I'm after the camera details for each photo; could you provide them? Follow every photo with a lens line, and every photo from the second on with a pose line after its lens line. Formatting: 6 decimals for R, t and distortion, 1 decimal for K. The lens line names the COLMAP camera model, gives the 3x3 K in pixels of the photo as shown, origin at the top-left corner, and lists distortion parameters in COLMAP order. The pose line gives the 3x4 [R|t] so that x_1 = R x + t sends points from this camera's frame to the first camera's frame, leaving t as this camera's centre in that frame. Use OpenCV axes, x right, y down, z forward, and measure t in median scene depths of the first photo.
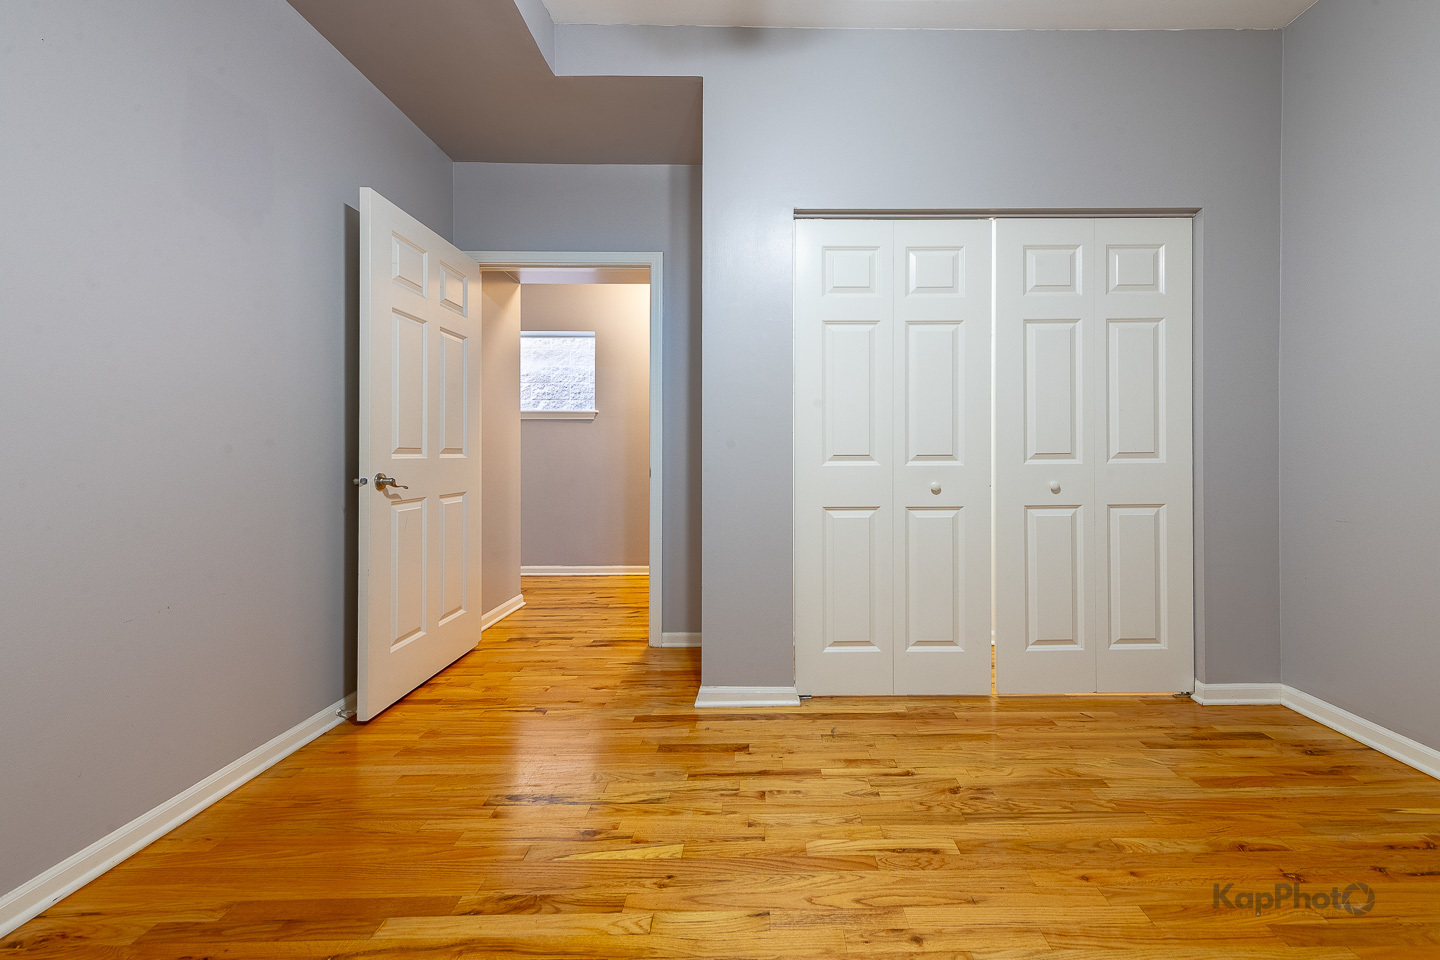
lens RADIAL K [[560.2, 0, 770.5], [0, 560.2, 451.6], [0, 0, 1]] dist [0.013144, -0.005817]
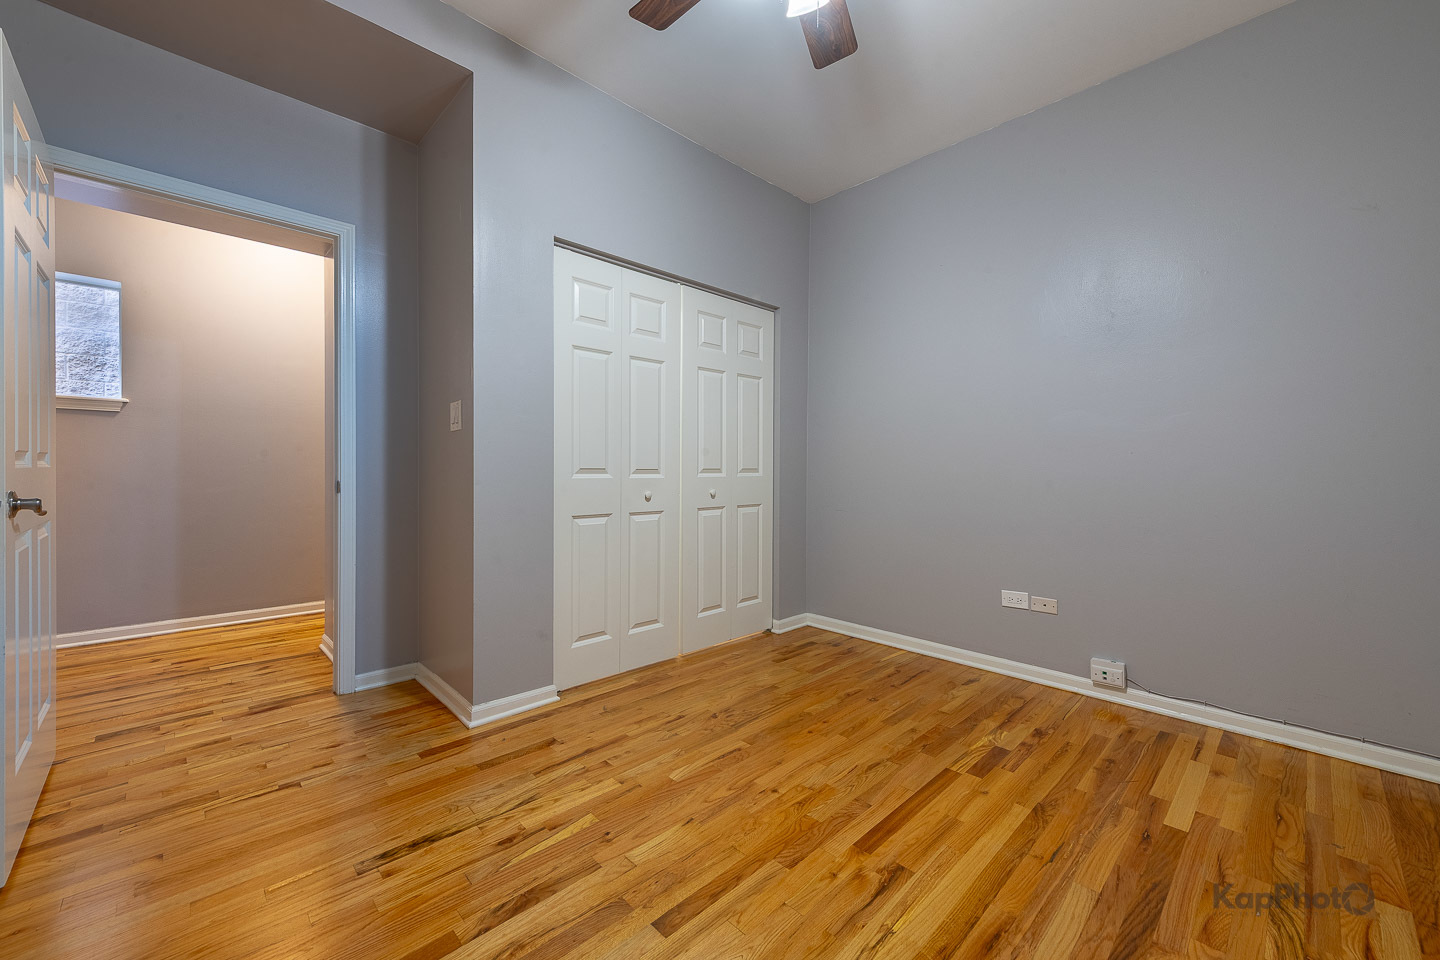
lens RADIAL K [[562.2, 0, 718.2], [0, 562.2, 469.7], [0, 0, 1]] dist [0.003478, -0.000649]
pose [[0.729975, 0.008344, 0.683423, -0.465564], [-0.014462, 0.999890, 0.003239, 0.001021], [-0.683321, -0.012248, 0.730015, 0.006381]]
